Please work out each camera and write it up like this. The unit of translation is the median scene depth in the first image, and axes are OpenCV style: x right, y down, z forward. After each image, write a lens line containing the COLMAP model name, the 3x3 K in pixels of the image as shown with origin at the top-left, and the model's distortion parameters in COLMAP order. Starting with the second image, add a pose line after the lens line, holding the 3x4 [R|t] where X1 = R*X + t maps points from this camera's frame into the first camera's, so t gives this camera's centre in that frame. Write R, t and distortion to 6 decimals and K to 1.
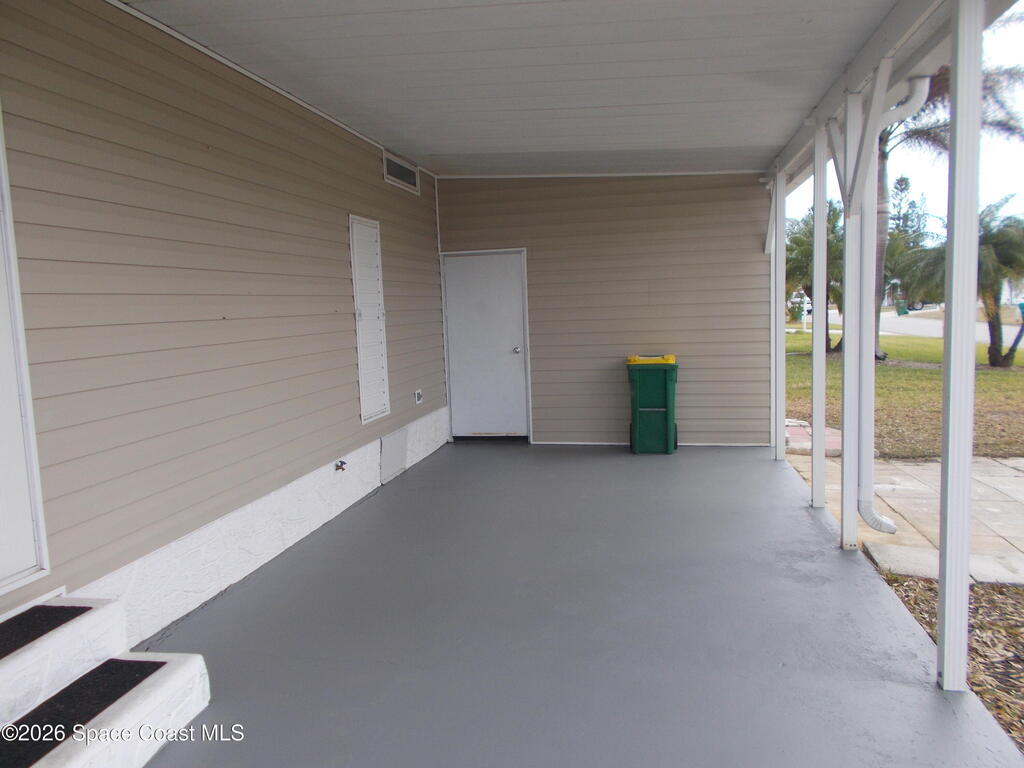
lens RADIAL K [[801.9, 0, 504.1], [0, 801.9, 381.2], [0, 0, 1]] dist [0.030198, -0.015031]
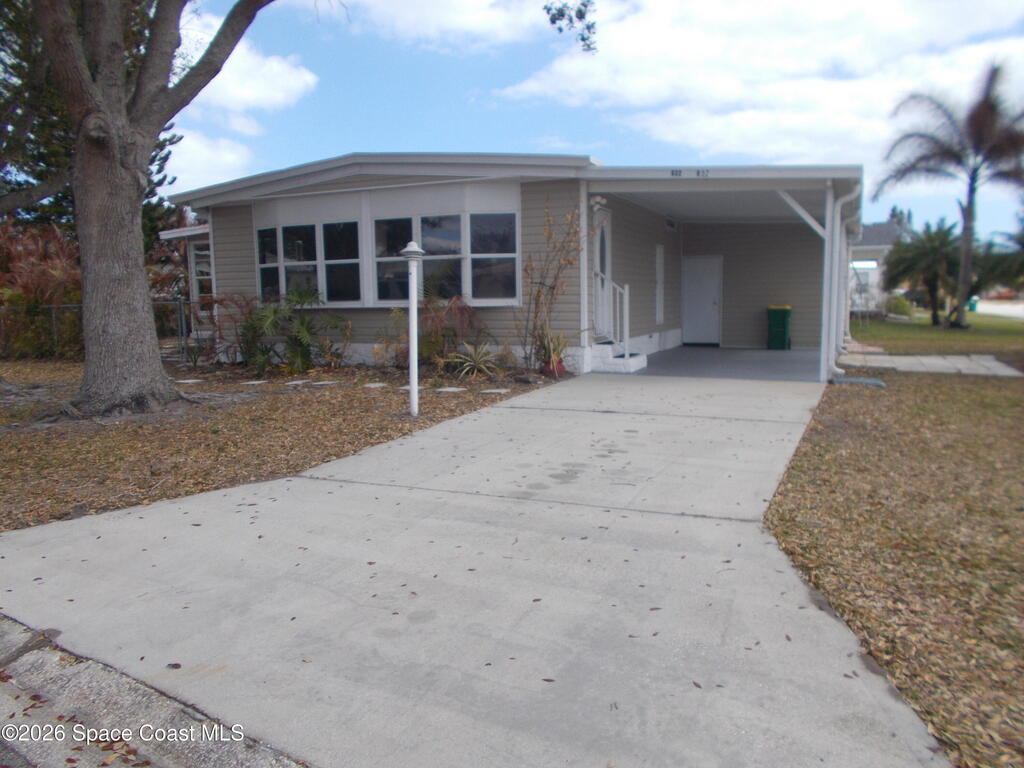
lens RADIAL K [[801.9, 0, 516.5], [0, 801.9, 379.2], [0, 0, 1]] dist [0.030198, -0.015031]
pose [[0.978335, 0.048505, -0.201266, -0.069121], [-0.045533, 0.998775, 0.019368, 0.163701], [0.201959, -0.009784, 0.979345, -1.348089]]
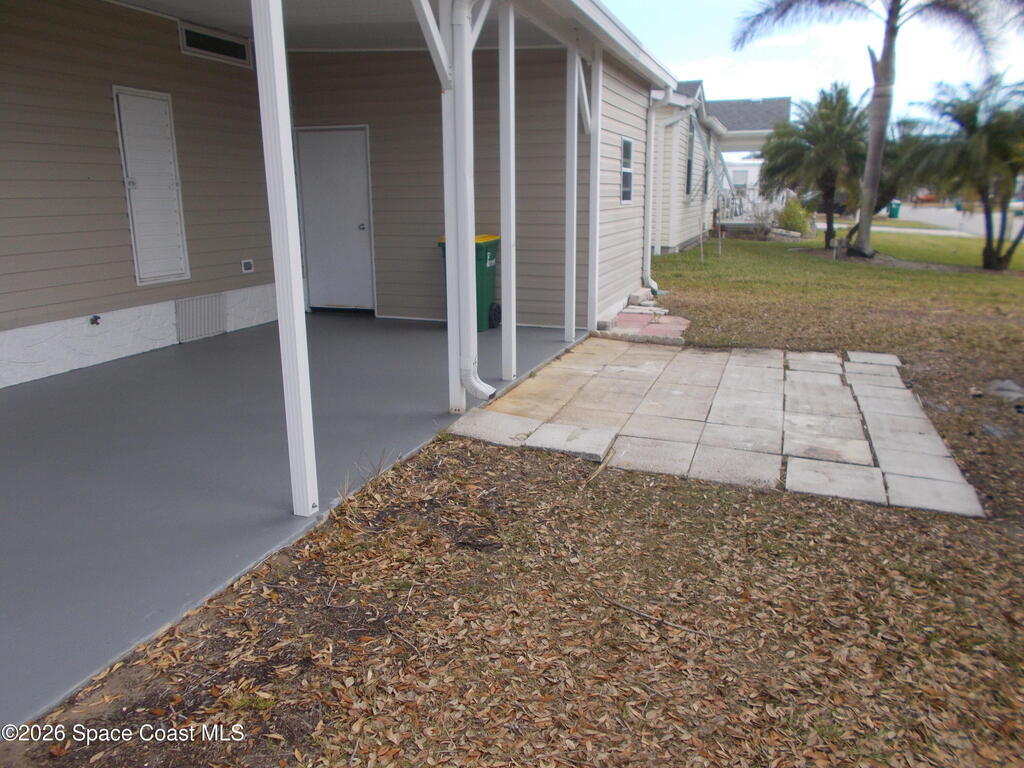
lens RADIAL K [[801.9, 0, 511.9], [0, 801.9, 383.4], [0, 0, 1]] dist [0.030198, -0.015031]
pose [[0.991374, 0.059674, -0.116686, 0.373427], [-0.042691, 0.988805, 0.142973, 0.005625], [0.123912, -0.136758, 0.982824, -0.030999]]
